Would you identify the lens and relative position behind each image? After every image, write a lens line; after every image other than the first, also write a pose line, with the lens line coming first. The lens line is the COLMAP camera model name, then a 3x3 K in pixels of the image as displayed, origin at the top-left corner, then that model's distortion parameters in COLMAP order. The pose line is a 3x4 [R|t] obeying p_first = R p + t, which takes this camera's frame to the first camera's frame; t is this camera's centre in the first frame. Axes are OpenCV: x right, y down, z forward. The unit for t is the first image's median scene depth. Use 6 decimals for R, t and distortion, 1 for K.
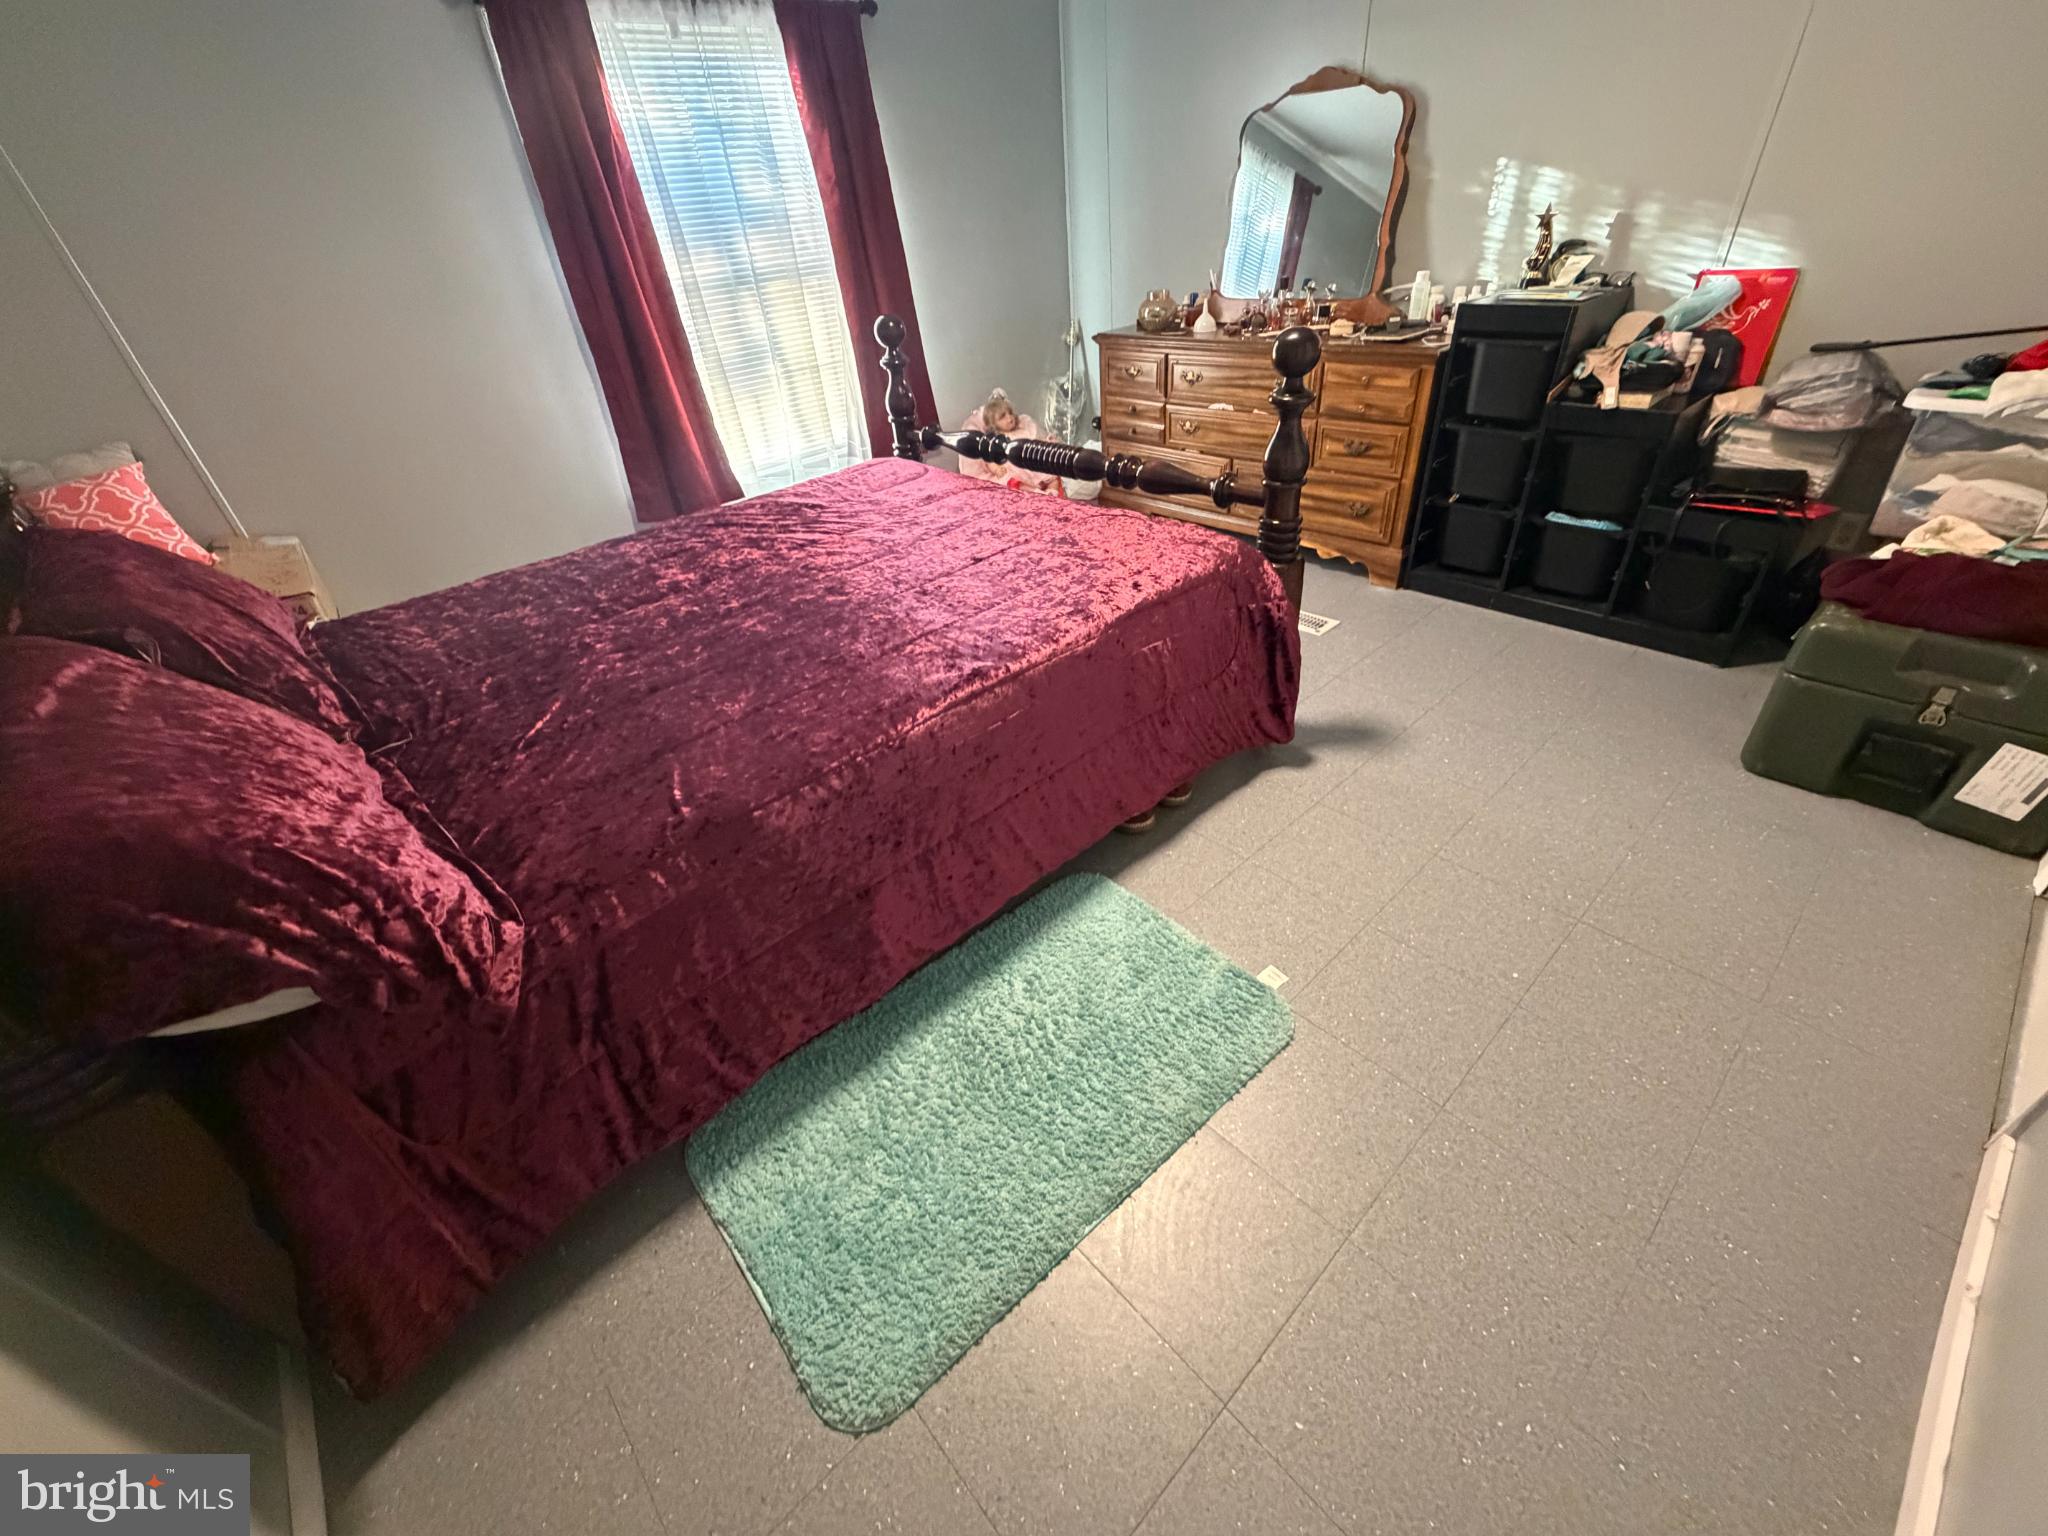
lens RADIAL K [[815.1, 0, 1018.7], [0, 815.1, 767.0], [0, 0, 1]] dist [-0.001918, 0.000218]
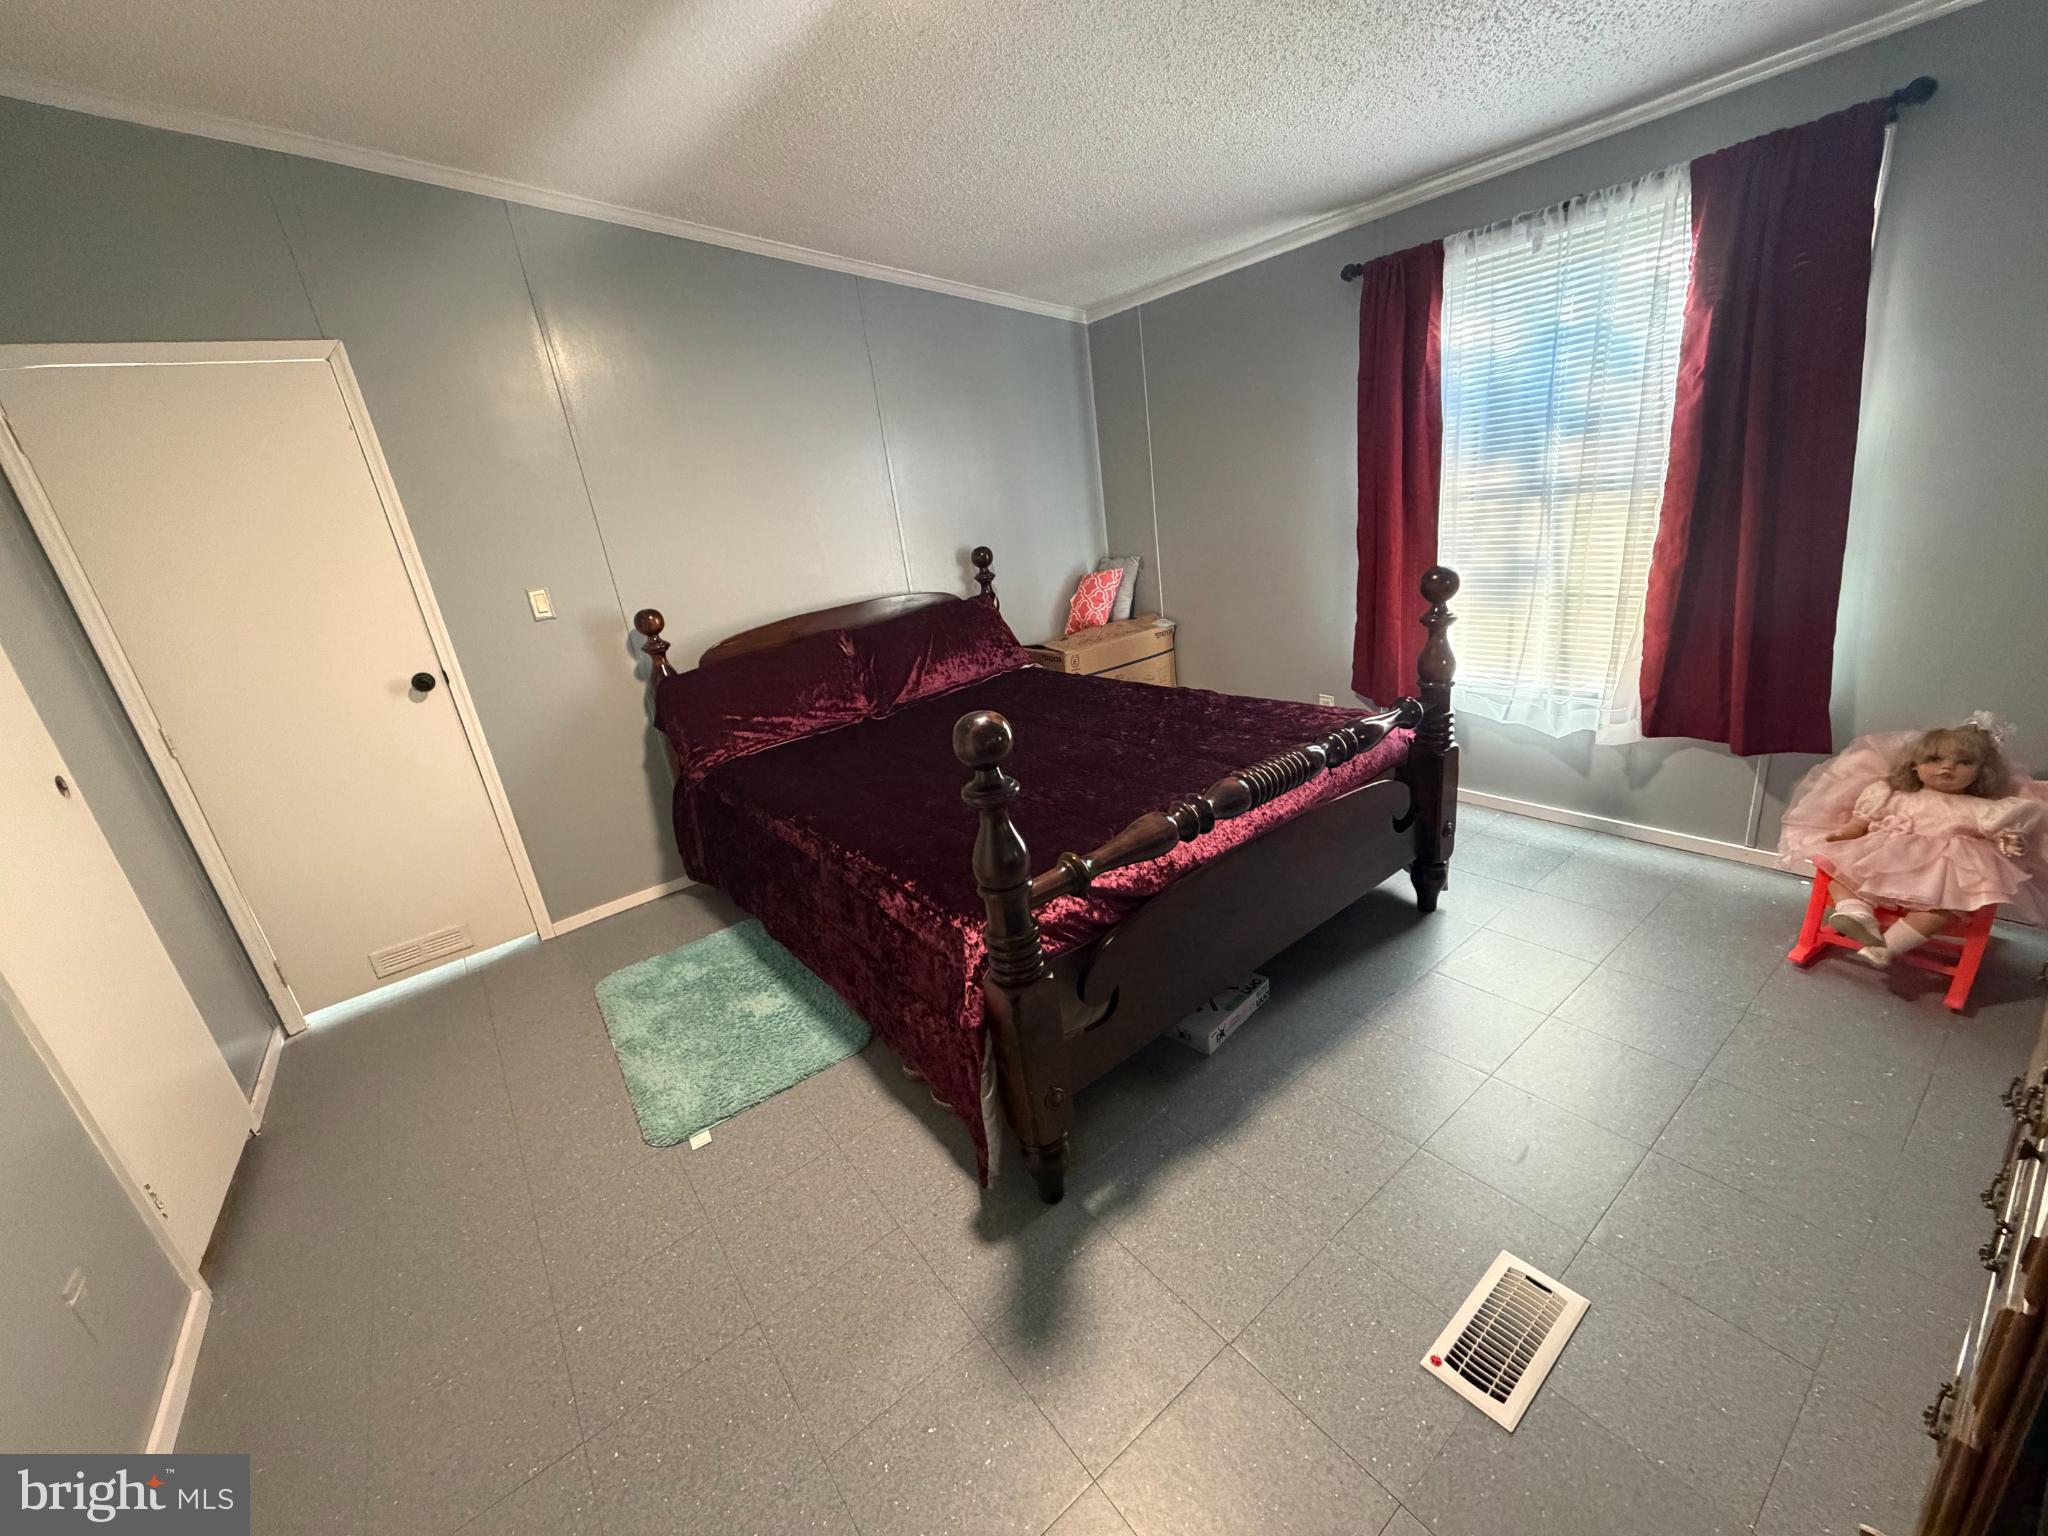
lens RADIAL K [[815.1, 0, 1018.7], [0, 815.1, 767.0], [0, 0, 1]] dist [-0.001918, 0.000218]
pose [[-0.071083, 0.413975, -0.907508, 0.801413], [-0.448398, 0.799438, 0.399799, -0.618813], [0.891003, 0.435344, 0.128799, 0.707946]]
